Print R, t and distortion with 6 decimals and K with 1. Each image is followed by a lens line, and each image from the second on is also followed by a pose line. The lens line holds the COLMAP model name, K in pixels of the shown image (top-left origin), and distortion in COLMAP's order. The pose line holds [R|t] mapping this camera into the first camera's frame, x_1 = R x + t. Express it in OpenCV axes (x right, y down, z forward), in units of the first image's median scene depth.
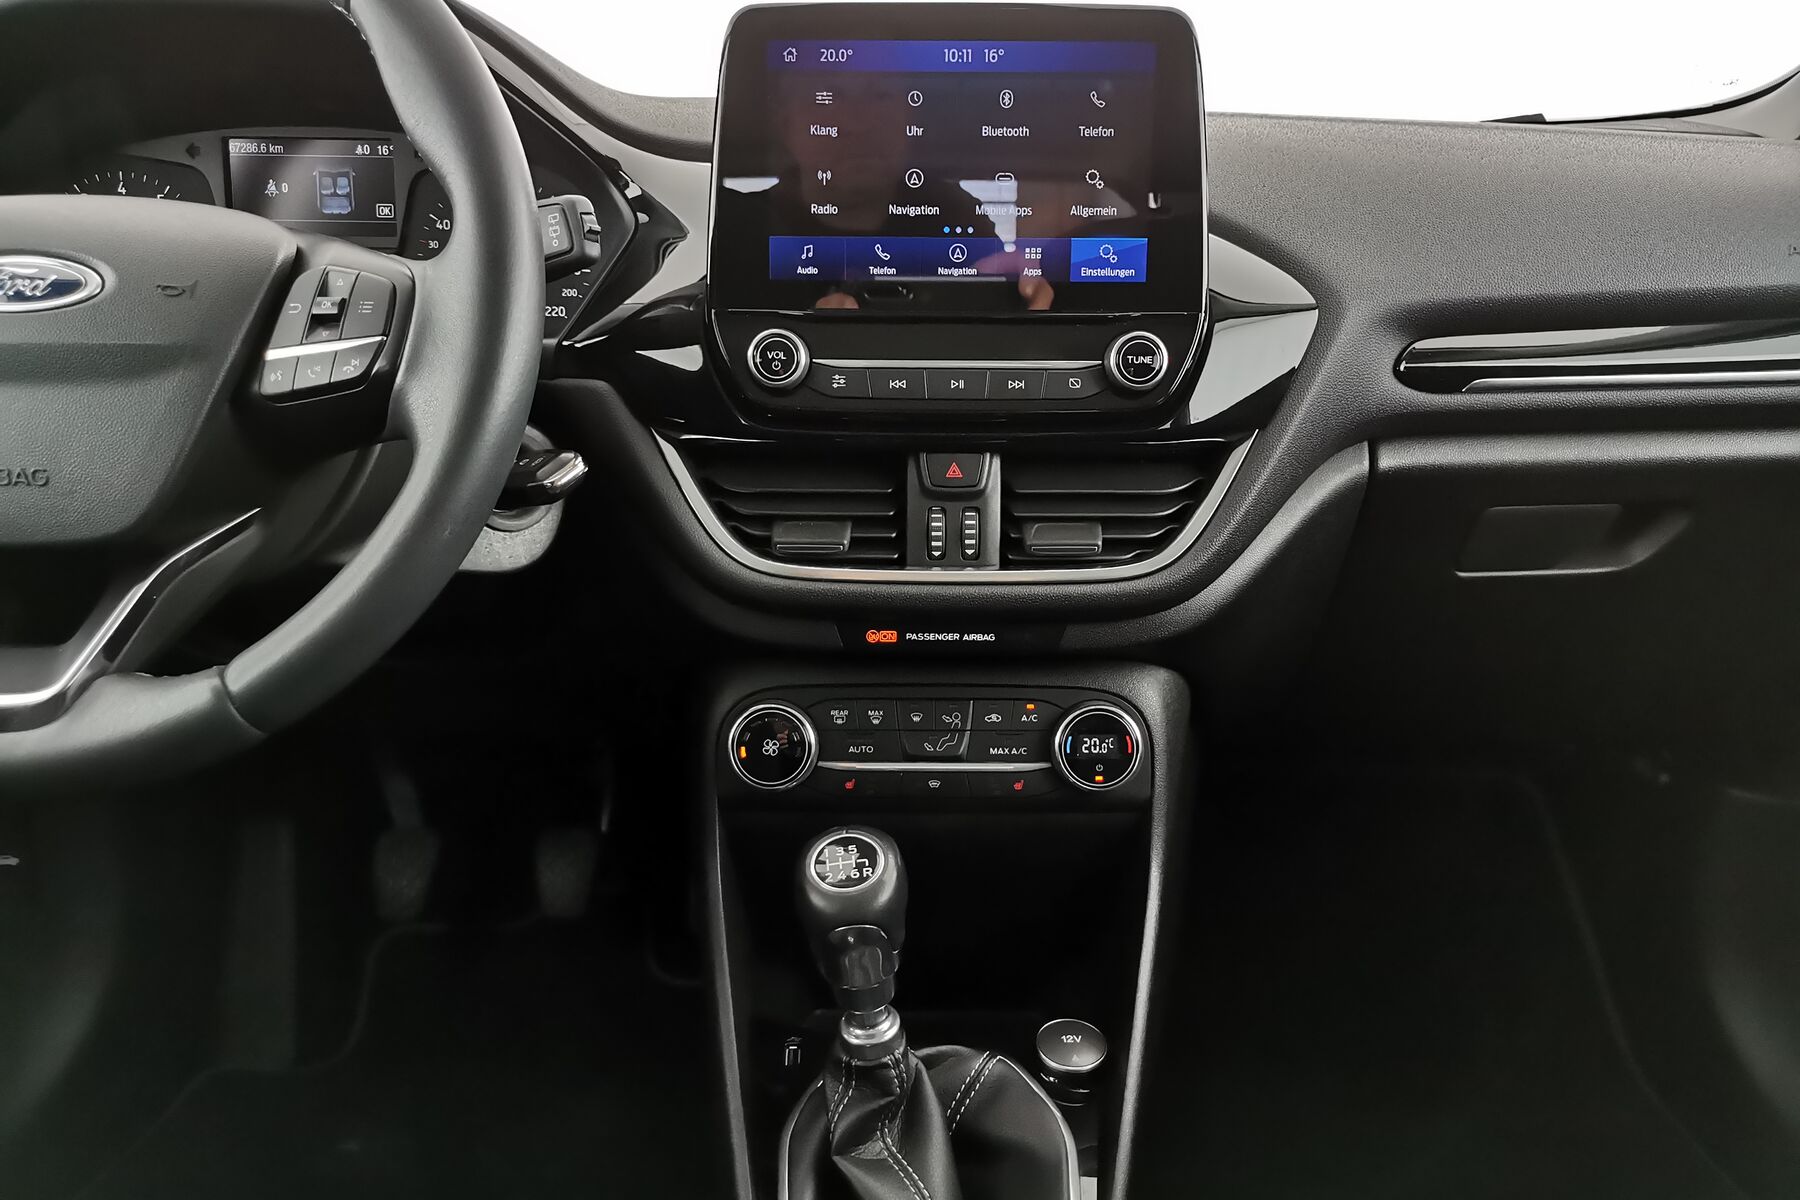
lens RADIAL K [[1382.6, 0, 894.1], [0, 1382.6, 603.4], [0, 0, 1]] dist [0.040768, -0.043923]
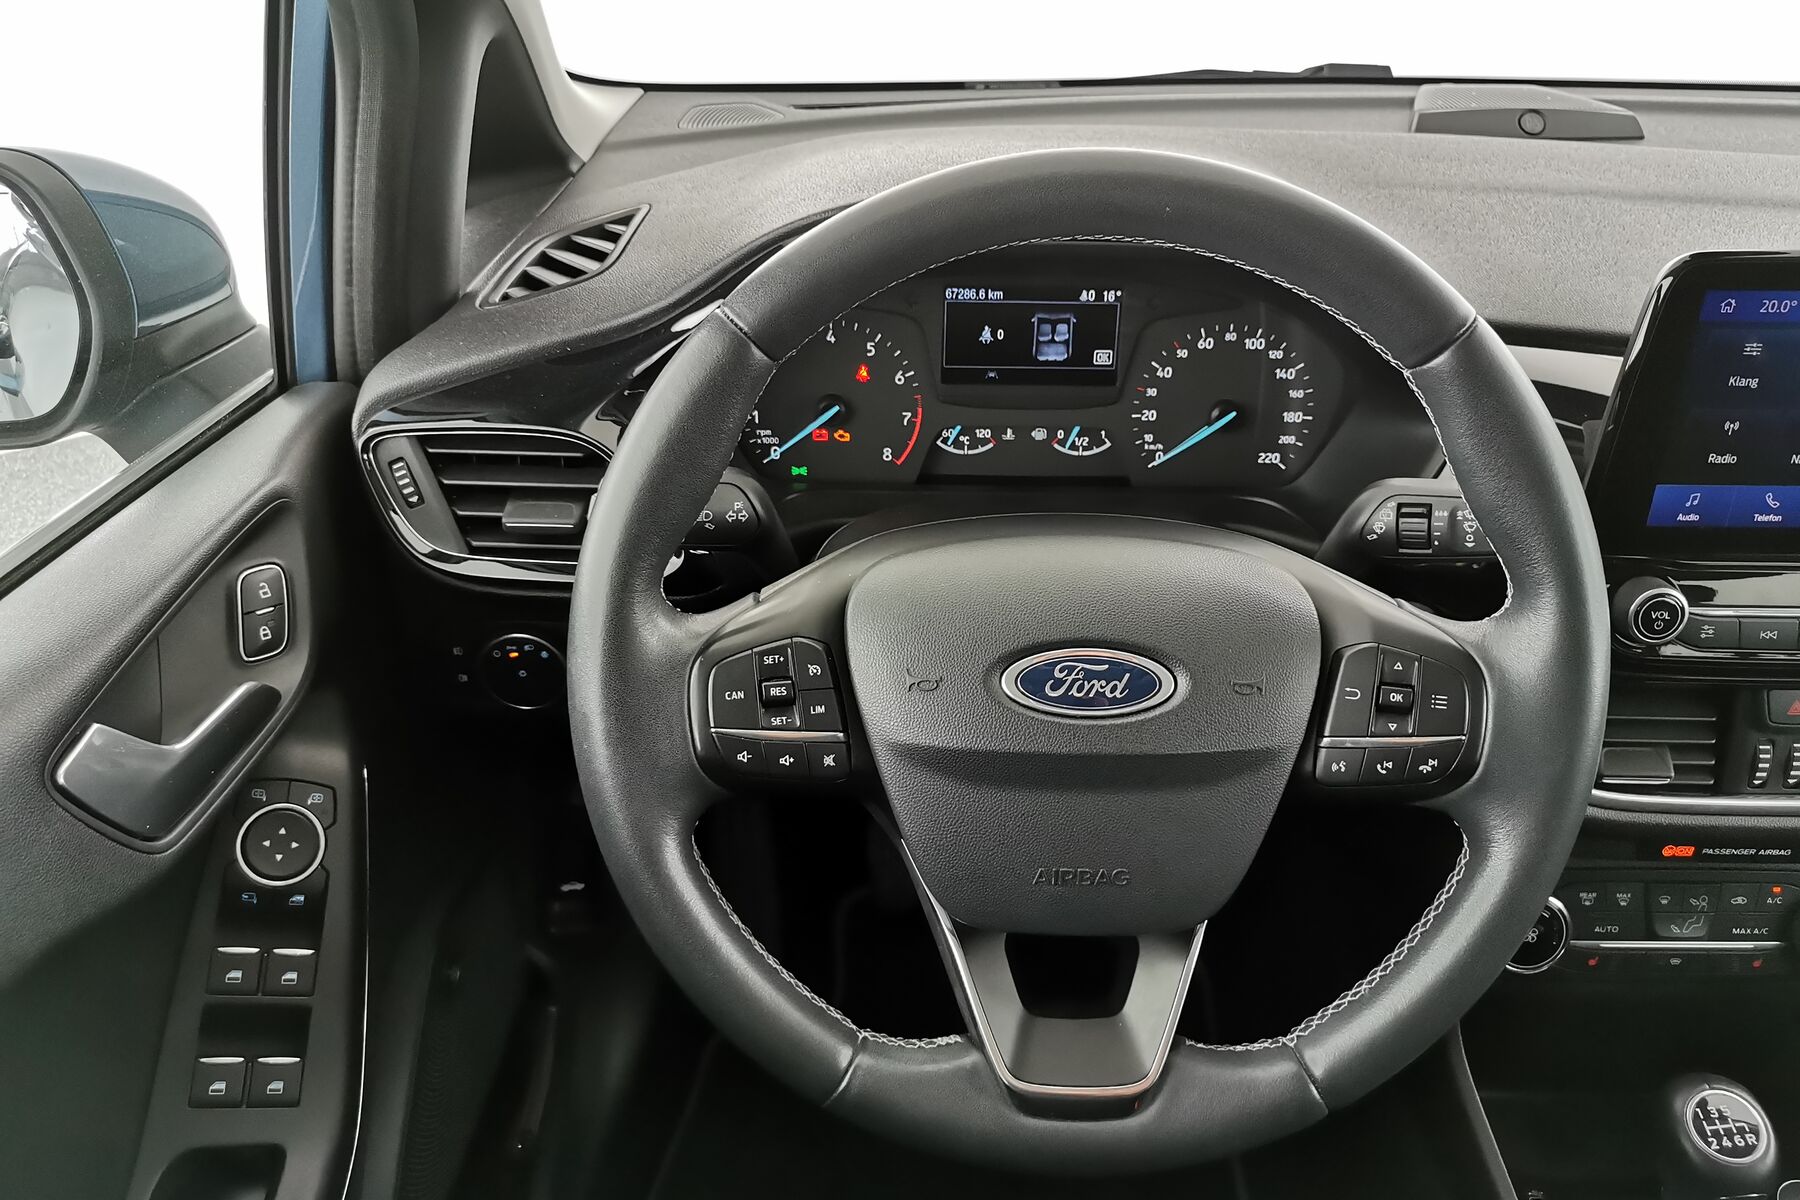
lens RADIAL K [[1382.6, 0, 894.1], [0, 1382.6, 603.4], [0, 0, 1]] dist [0.040768, -0.043923]
pose [[0.999995, 0.003160, -0.000859, -0.606700], [-0.002883, 0.974023, 0.226432, -0.397973], [0.001552, -0.226429, 0.974027, 0.053121]]
